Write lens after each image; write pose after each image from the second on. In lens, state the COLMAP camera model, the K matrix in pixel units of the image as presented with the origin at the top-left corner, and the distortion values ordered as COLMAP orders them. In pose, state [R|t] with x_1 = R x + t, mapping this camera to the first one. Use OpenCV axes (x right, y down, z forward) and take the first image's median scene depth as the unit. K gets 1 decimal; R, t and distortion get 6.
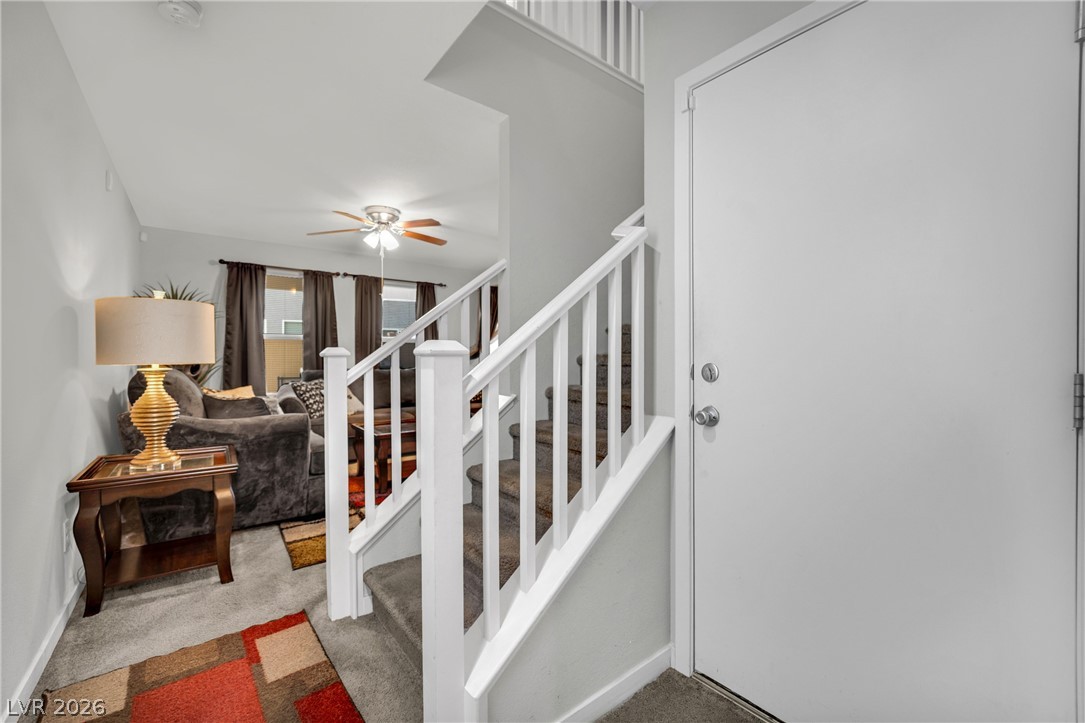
lens RADIAL K [[449.5, 0, 541.7], [0, 449.5, 358.8], [0, 0, 1]] dist [-0.016877, 0.000135]
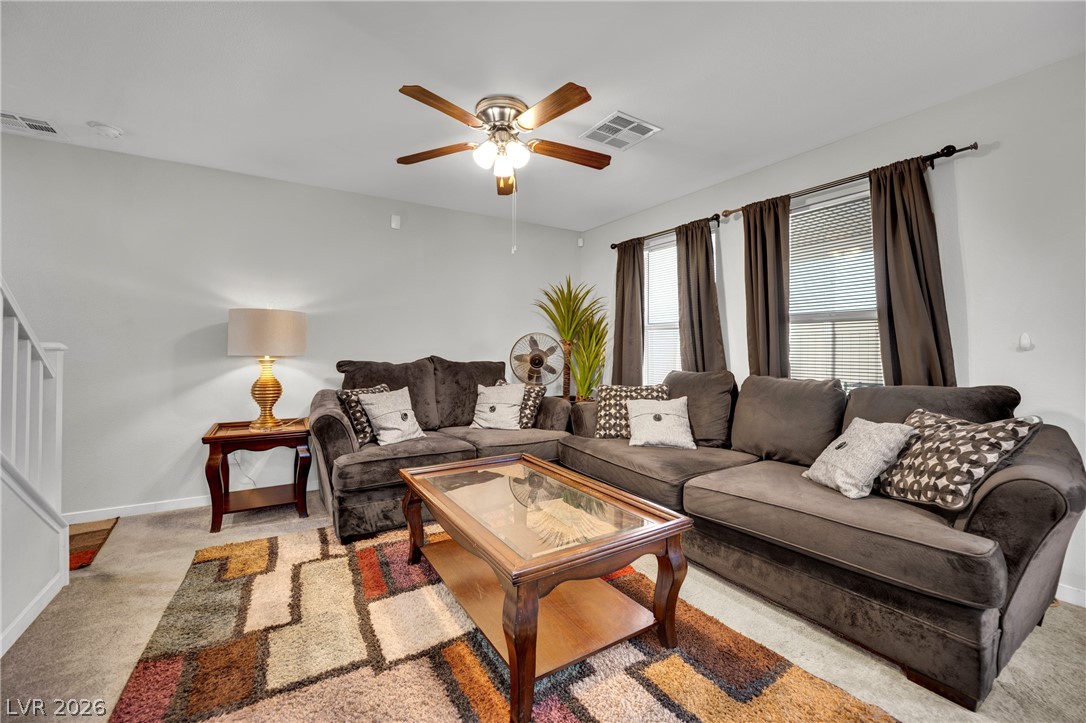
lens RADIAL K [[441.2, 0, 550.5], [0, 441.2, 355.0], [0, 0, 1]] dist [-0.017725, 0.000031]
pose [[-0.087485, 0.009262, -0.996123, 0.190199], [-0.006978, 0.999927, 0.009910, -0.004819], [0.996141, 0.007818, -0.087414, 0.941416]]
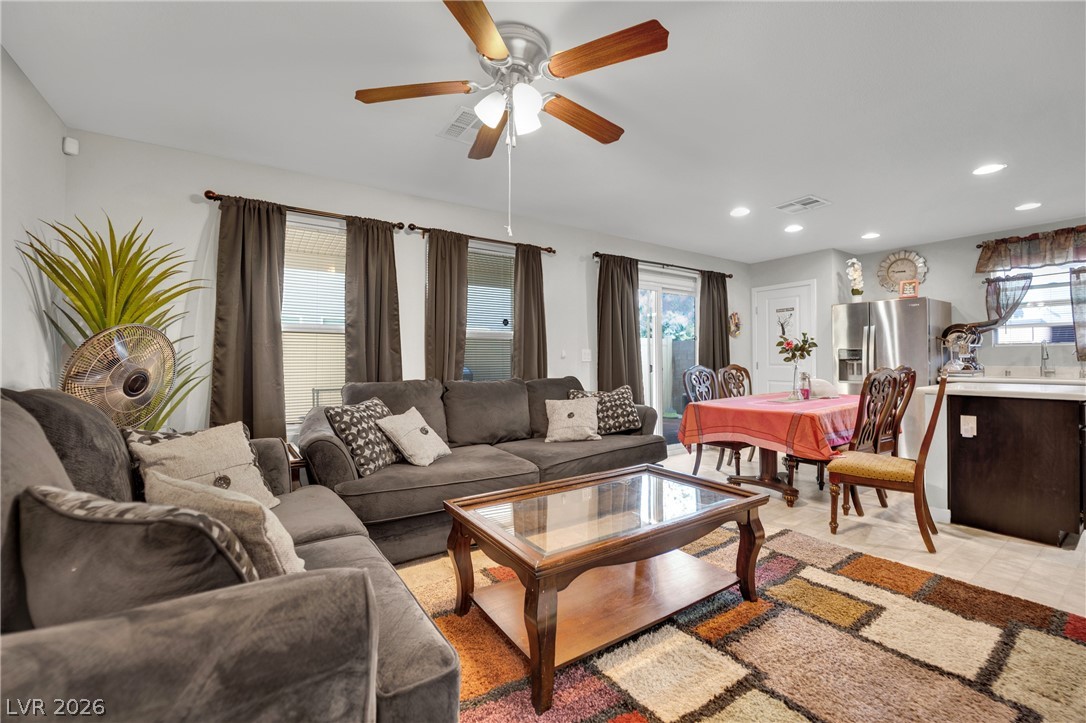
lens RADIAL K [[453.0, 0, 543.0], [0, 453.0, 355.2], [0, 0, 1]] dist [-0.017298, -0.000206]
pose [[0.997285, -0.004146, -0.073516, -0.244716], [0.002906, 0.999852, -0.016962, -0.000579], [0.073576, 0.016703, 0.997150, 0.452471]]
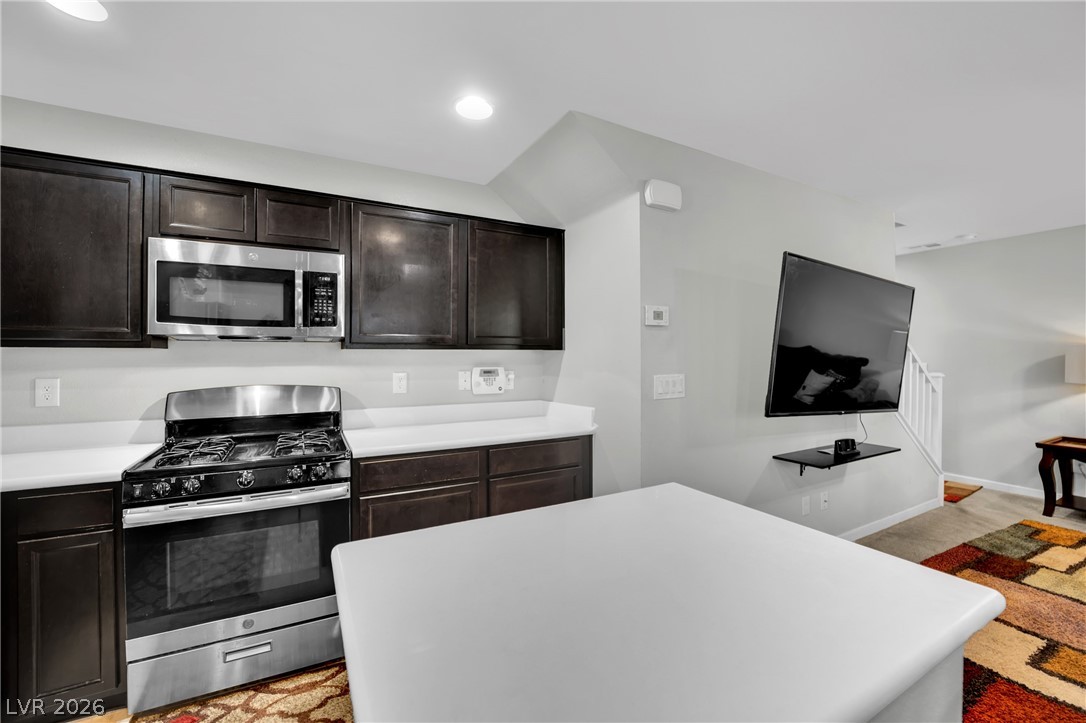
lens RADIAL K [[442.9, 0, 535.9], [0, 442.9, 354.0], [0, 0, 1]] dist [-0.015268, 0.000218]
pose [[-0.984871, 0.005326, 0.173210, 0.396915], [0.005696, 0.999982, 0.001635, -0.049675], [-0.173198, 0.002596, -0.984884, 1.335218]]
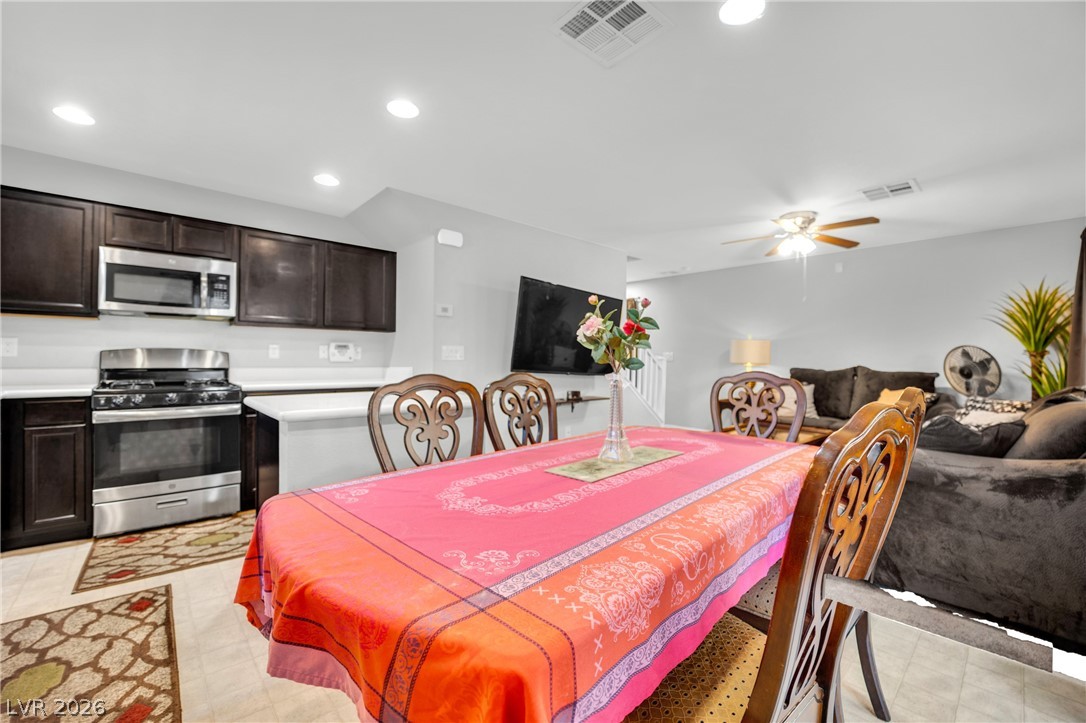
lens RADIAL K [[456.1, 0, 546.5], [0, 456.1, 357.6], [0, 0, 1]] dist [-0.018916, -0.000299]
pose [[-0.996745, -0.007677, -0.080254, 0.240583], [-0.008036, 0.999959, 0.004151, -0.010566], [0.080219, 0.004783, -0.996766, 1.663486]]
